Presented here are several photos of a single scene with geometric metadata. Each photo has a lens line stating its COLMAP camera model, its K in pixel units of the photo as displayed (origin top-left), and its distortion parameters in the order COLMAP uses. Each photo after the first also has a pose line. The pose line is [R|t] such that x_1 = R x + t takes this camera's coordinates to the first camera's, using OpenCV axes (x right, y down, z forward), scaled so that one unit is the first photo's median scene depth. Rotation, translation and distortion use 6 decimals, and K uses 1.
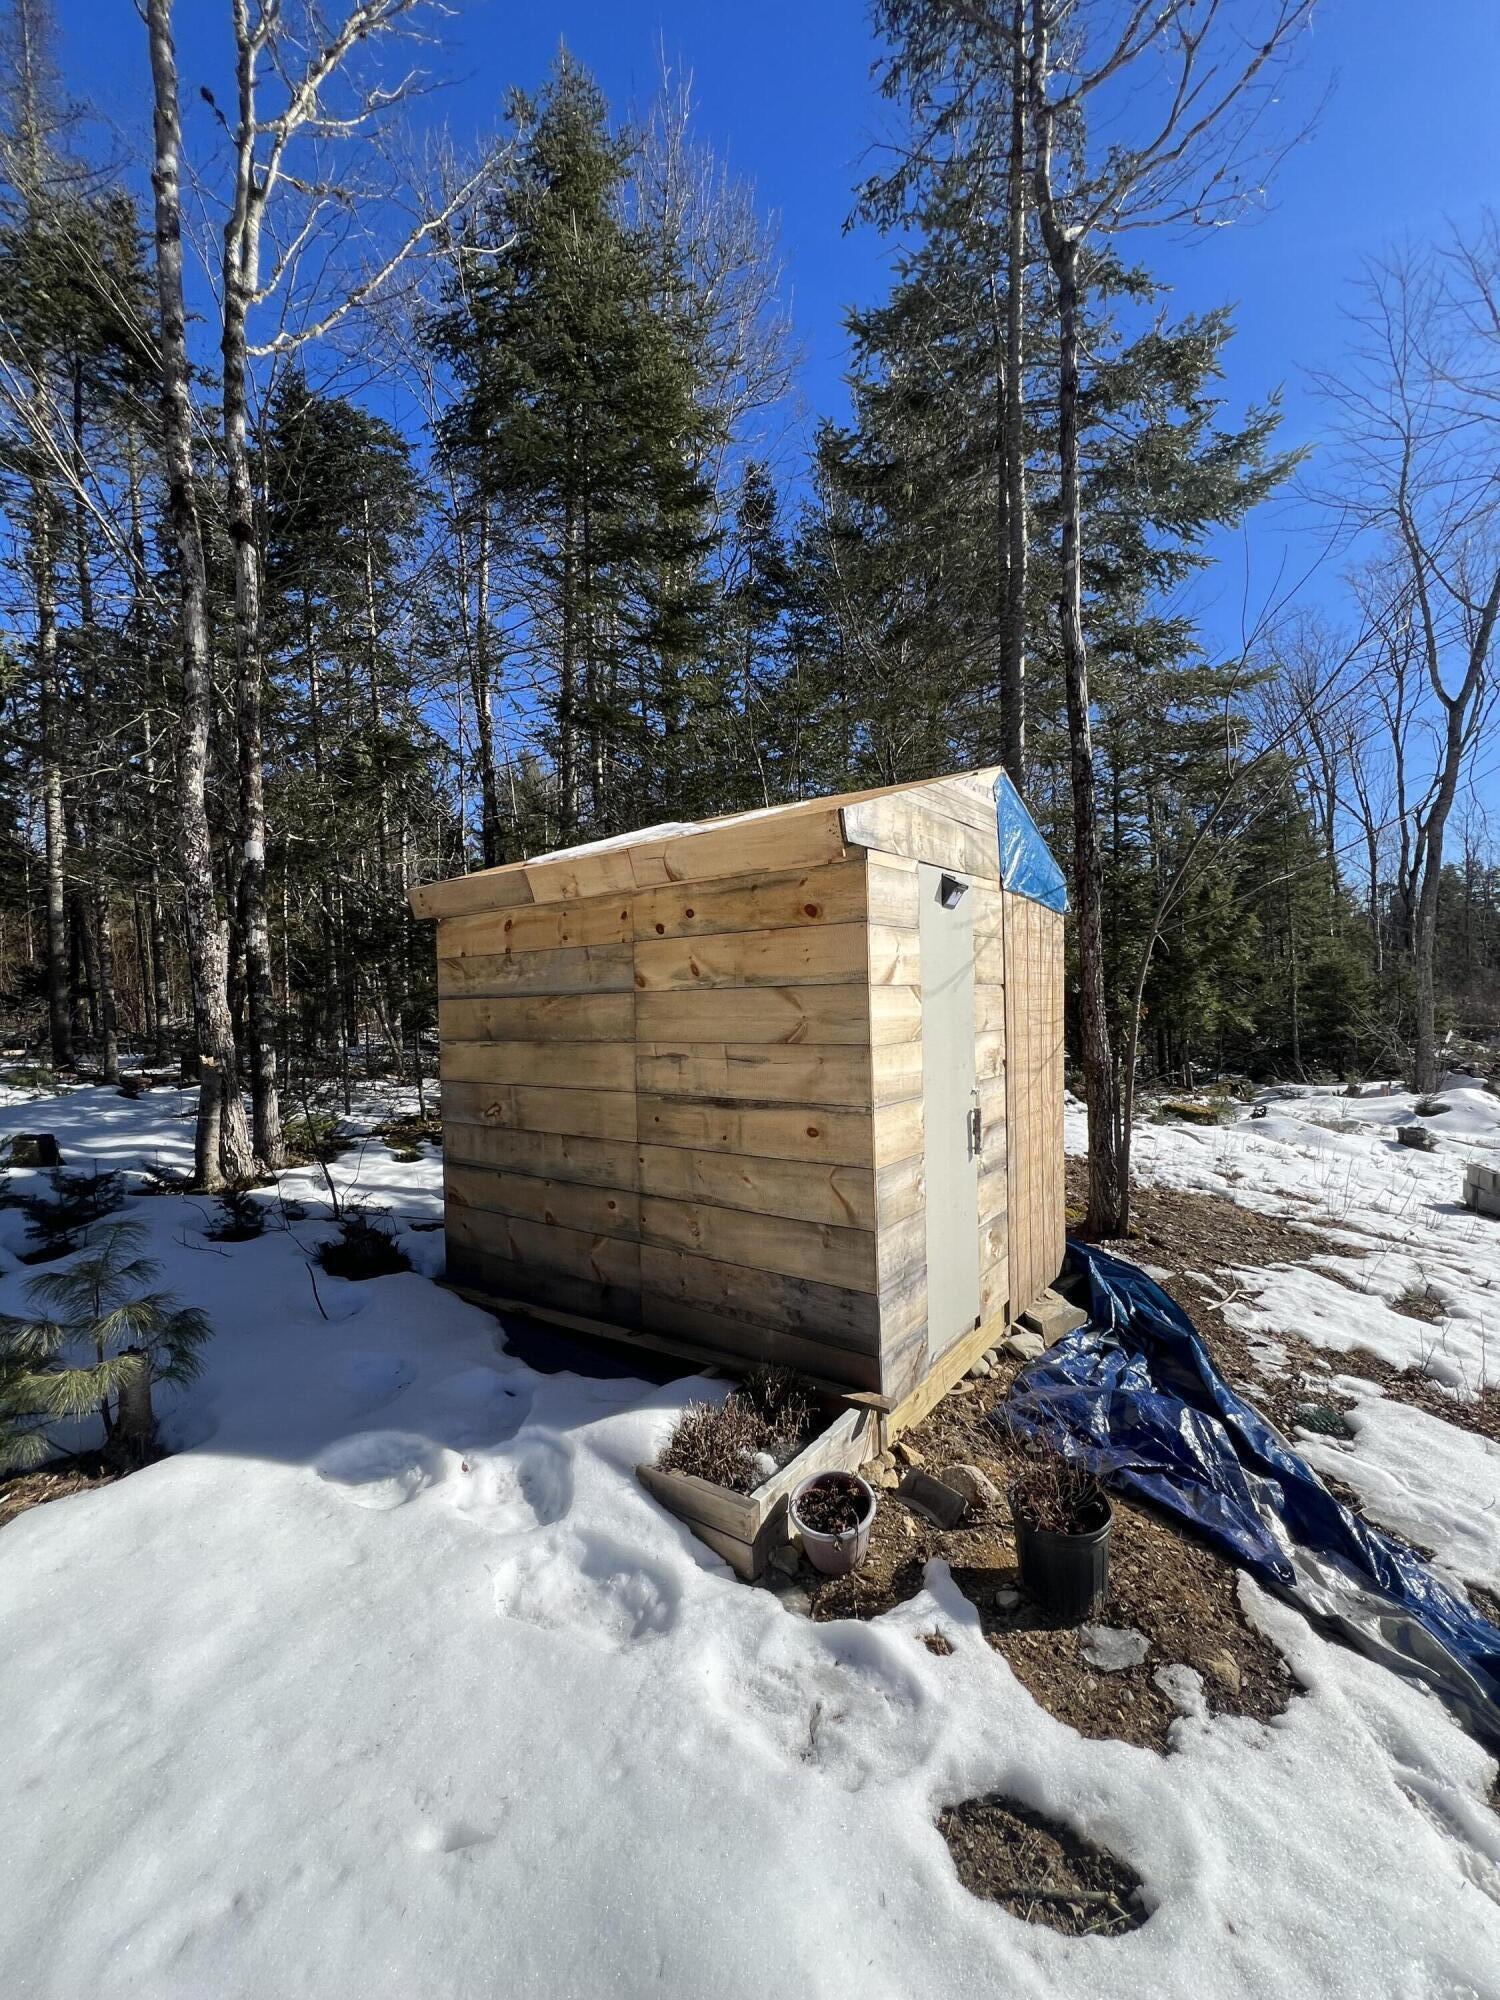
lens RADIAL K [[796.2, 0, 750.2], [0, 796.2, 997.0], [0, 0, 1]] dist [-0.004142, 0.000566]
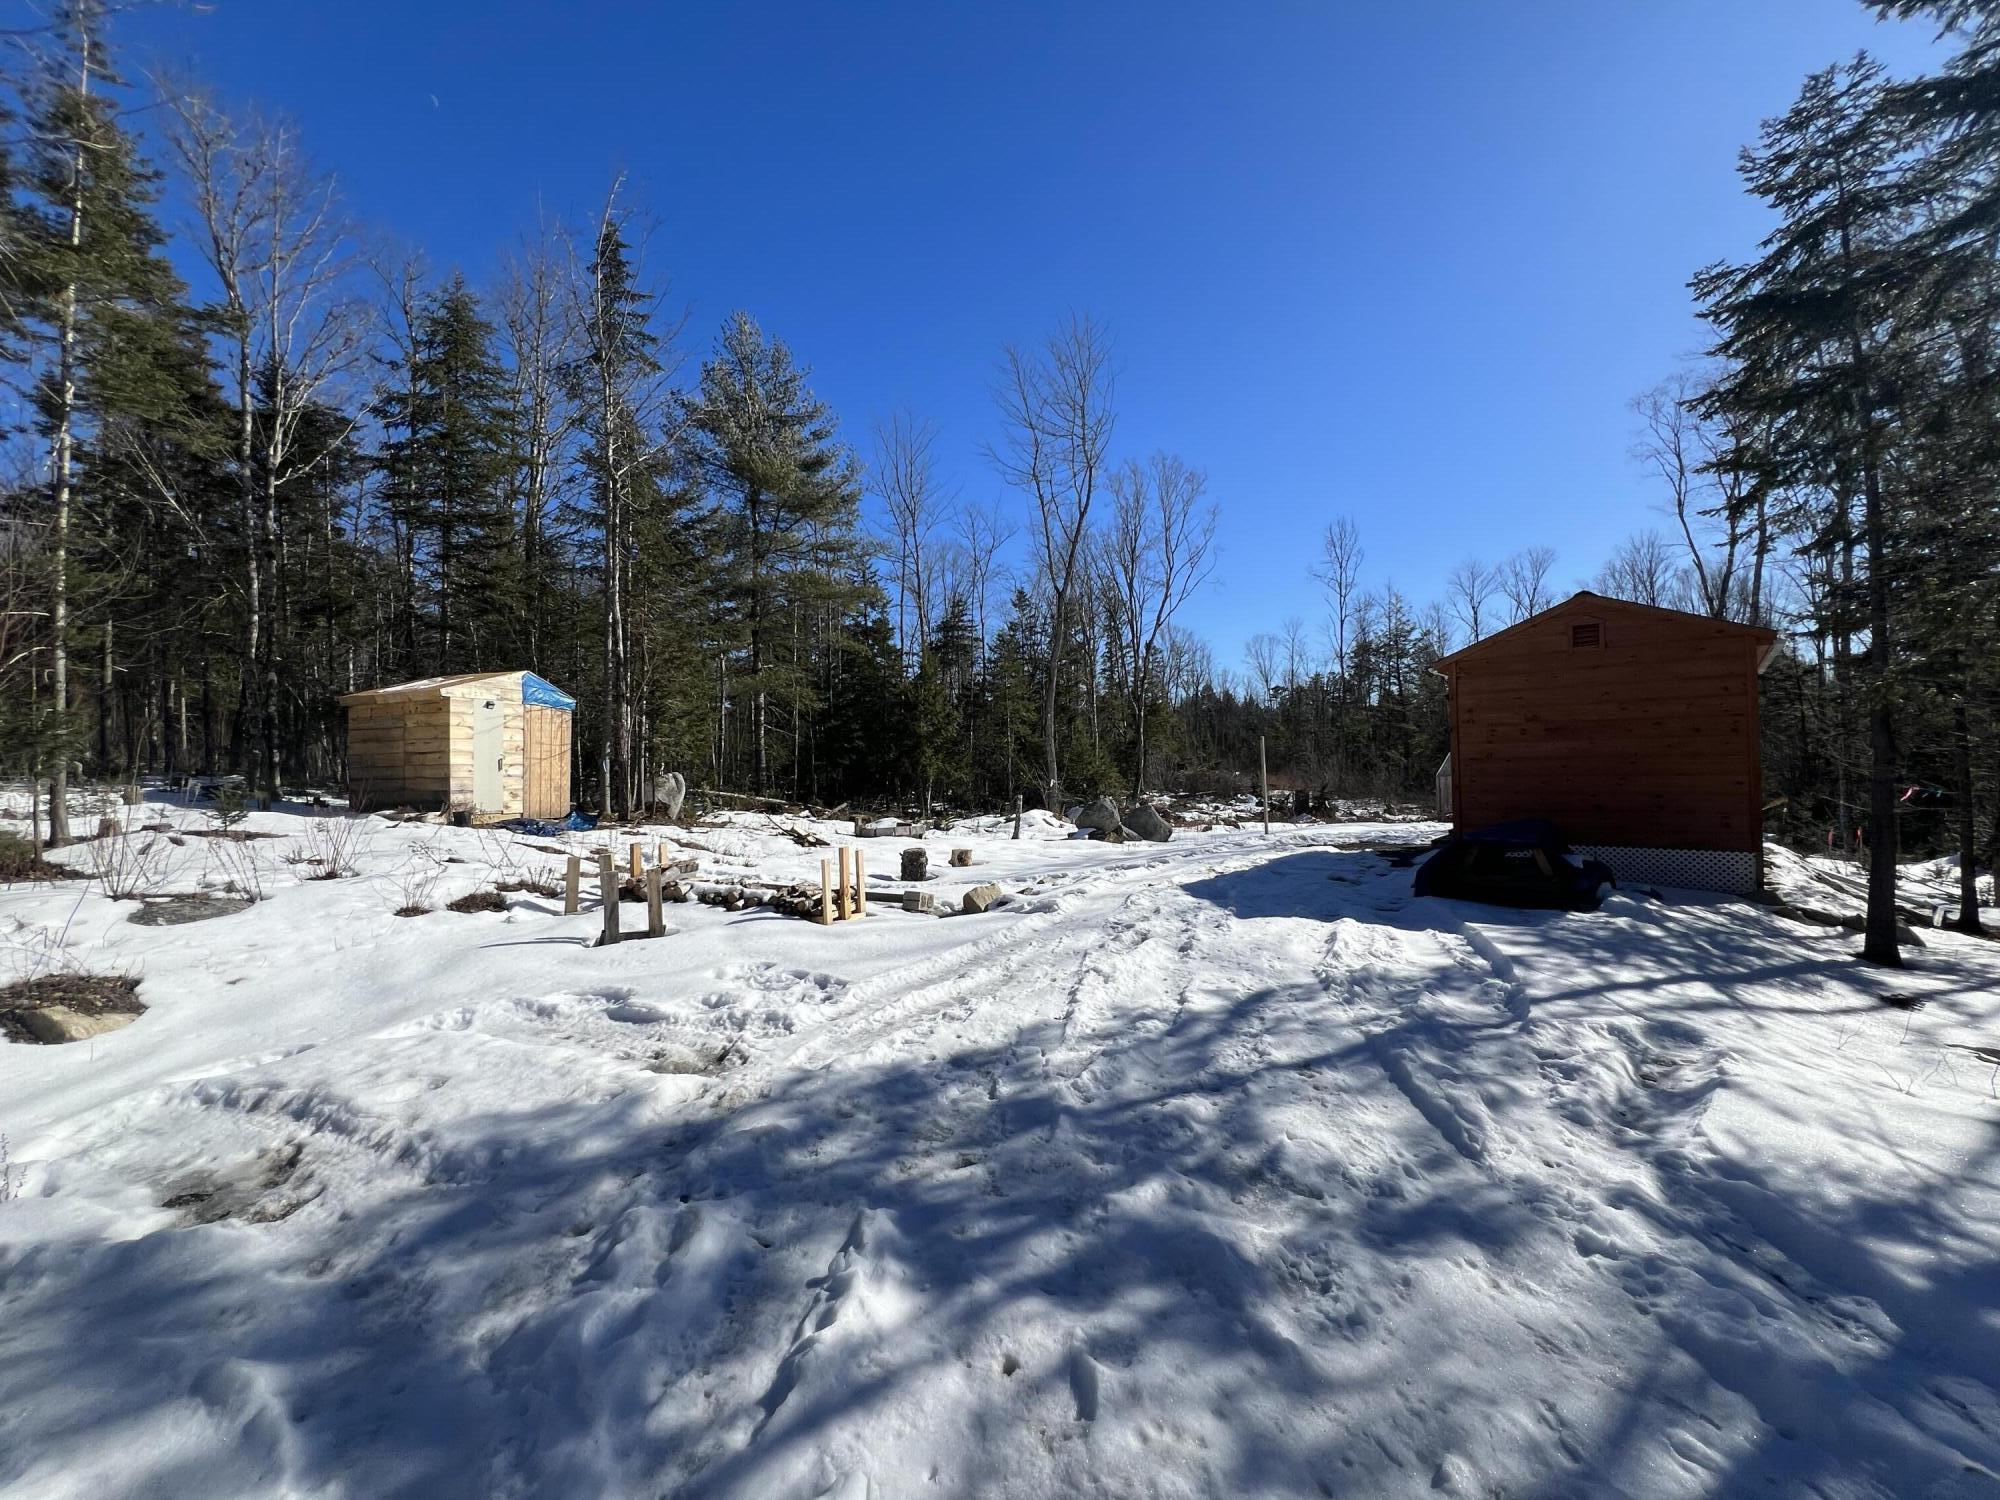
lens RADIAL K [[796.2, 0, 996.5], [0, 796.2, 751.4], [0, 0, 1]] dist [-0.004142, 0.000566]
pose [[0.966317, 0.023446, 0.256284, 1.685421], [-0.016733, 0.999458, -0.028344, 0.172749], [-0.256810, 0.023101, 0.966186, -3.548311]]
